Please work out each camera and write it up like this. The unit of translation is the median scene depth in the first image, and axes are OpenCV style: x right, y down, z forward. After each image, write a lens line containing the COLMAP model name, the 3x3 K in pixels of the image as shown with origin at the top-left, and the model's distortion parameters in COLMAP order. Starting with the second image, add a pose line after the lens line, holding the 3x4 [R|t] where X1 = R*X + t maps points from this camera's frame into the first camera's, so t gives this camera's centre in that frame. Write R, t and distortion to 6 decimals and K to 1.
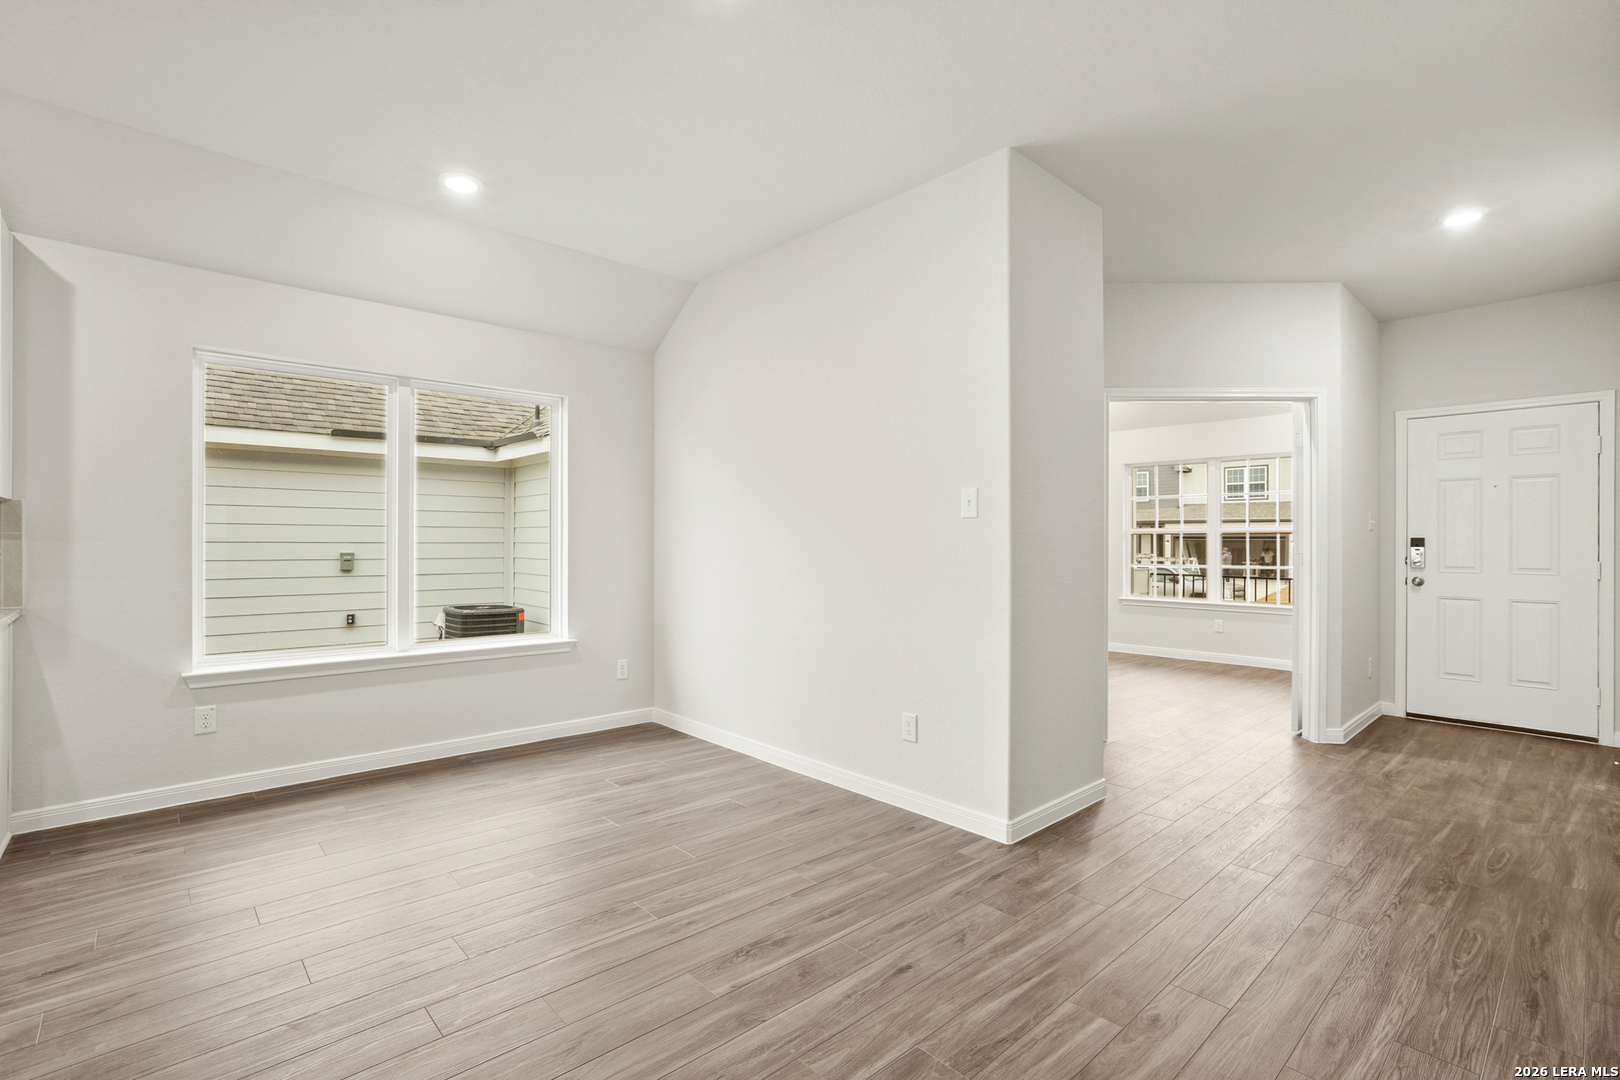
lens RADIAL K [[742.1, 0, 807.3], [0, 742.1, 547.1], [0, 0, 1]] dist [-0.046498, 0.019399]
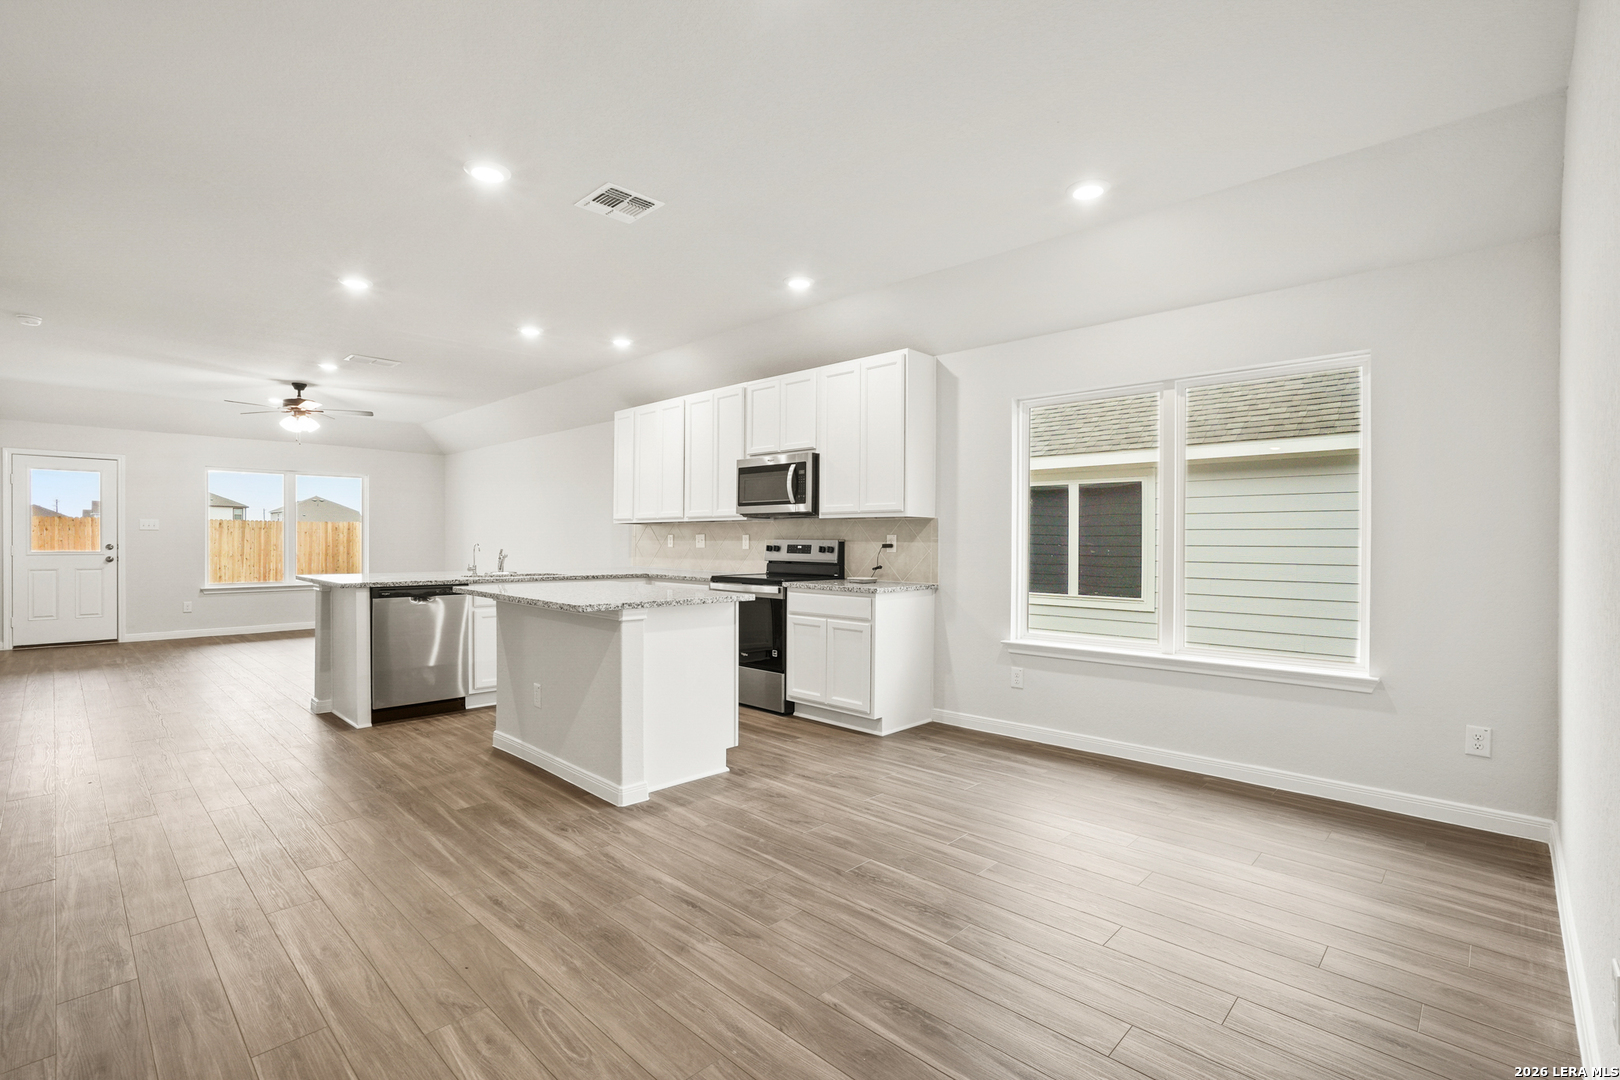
lens RADIAL K [[742.1, 0, 807.3], [0, 742.1, 547.1], [0, 0, 1]] dist [-0.046498, 0.019399]
pose [[0.062401, 0.001691, -0.998050, 0.503932], [-0.011587, 0.999932, 0.000970, 0.001640], [0.997984, 0.011504, 0.062416, 0.532777]]
